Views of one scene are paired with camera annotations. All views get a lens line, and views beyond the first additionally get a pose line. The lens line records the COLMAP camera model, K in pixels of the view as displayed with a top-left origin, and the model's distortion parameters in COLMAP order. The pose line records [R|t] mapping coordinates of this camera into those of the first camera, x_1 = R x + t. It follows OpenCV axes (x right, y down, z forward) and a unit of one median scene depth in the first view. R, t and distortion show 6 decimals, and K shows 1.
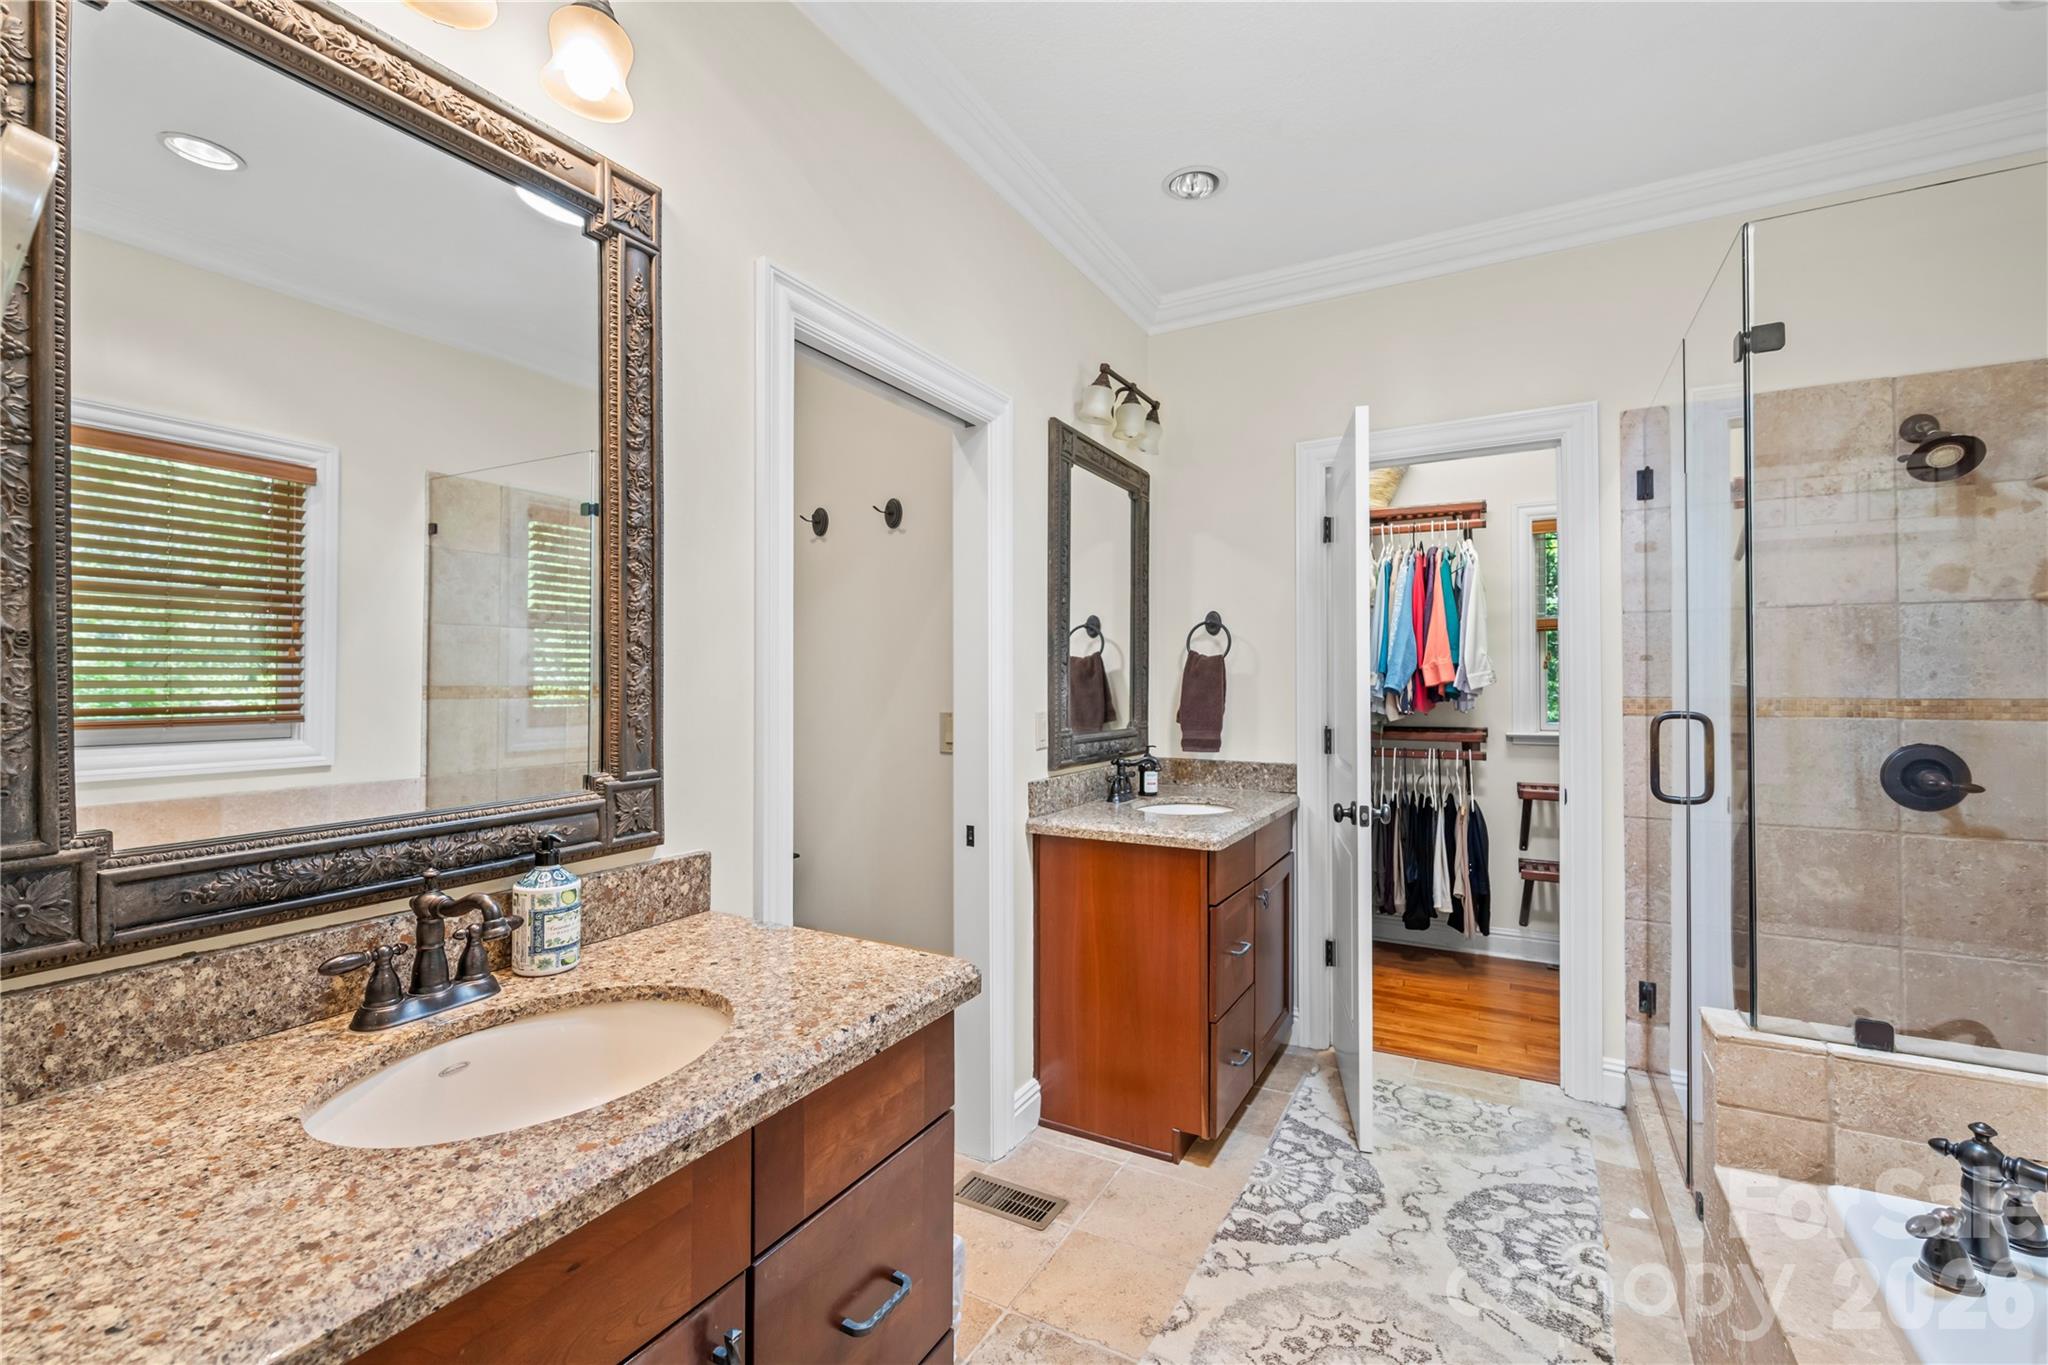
lens RADIAL K [[868.8, 0, 1024.0], [0, 868.8, 682.5], [0, 0, 1]] dist [-0.000859, -0.000084]
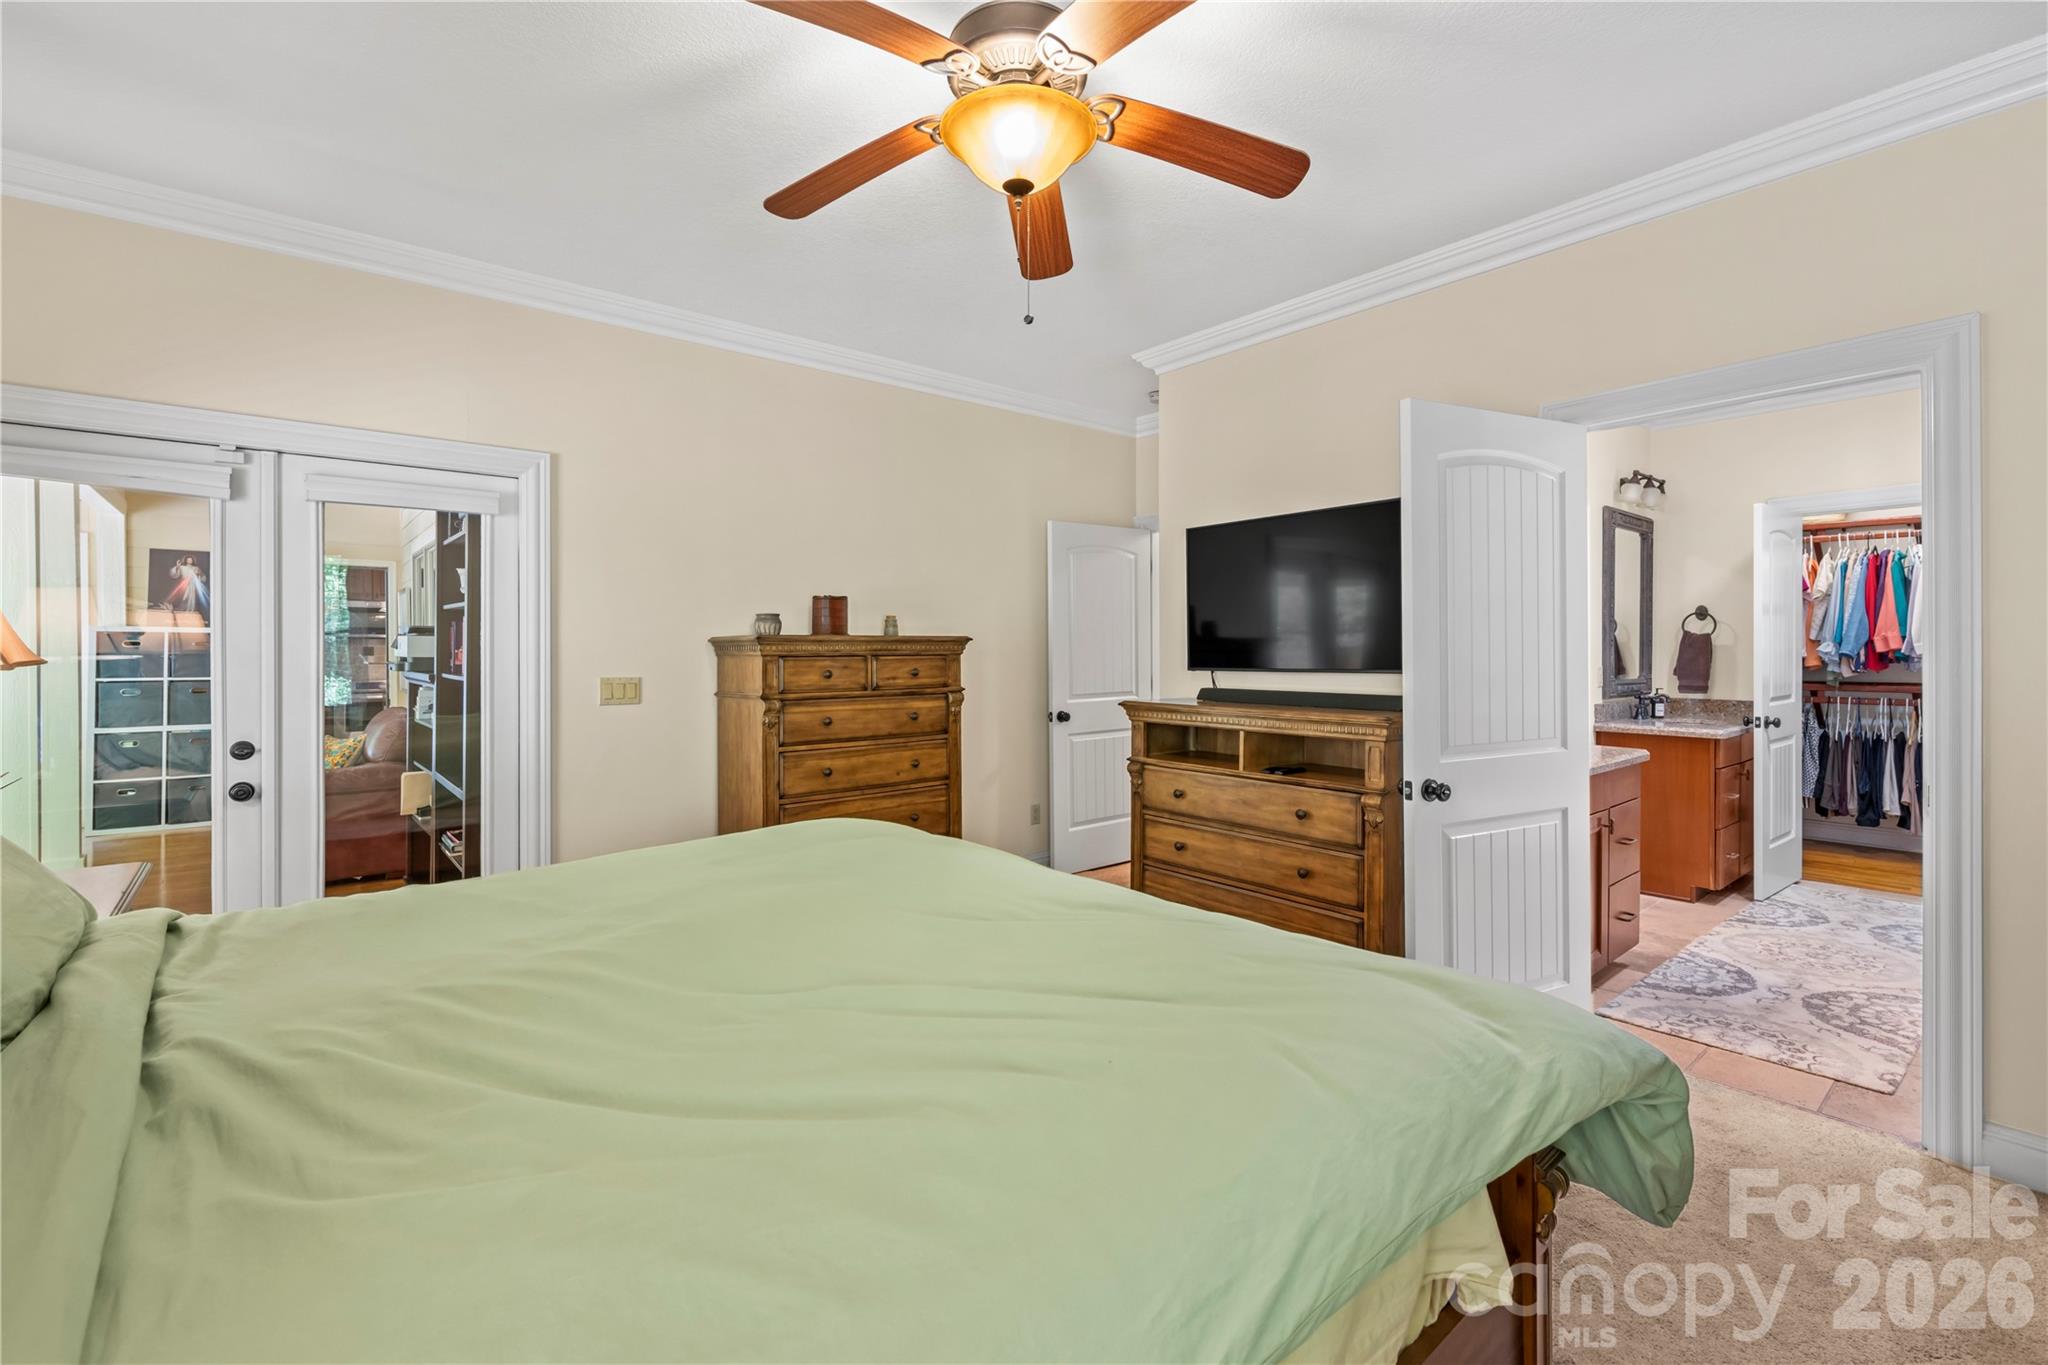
lens RADIAL K [[875.8, 0, 1023.5], [0, 875.8, 654.9], [0, 0, 1]] dist [0.001184, 0.000196]
pose [[0.933140, 0.001237, -0.359511, -0.370659], [0.002911, 0.999935, 0.010997, -0.013046], [0.359501, -0.011308, 0.933076, -0.964055]]
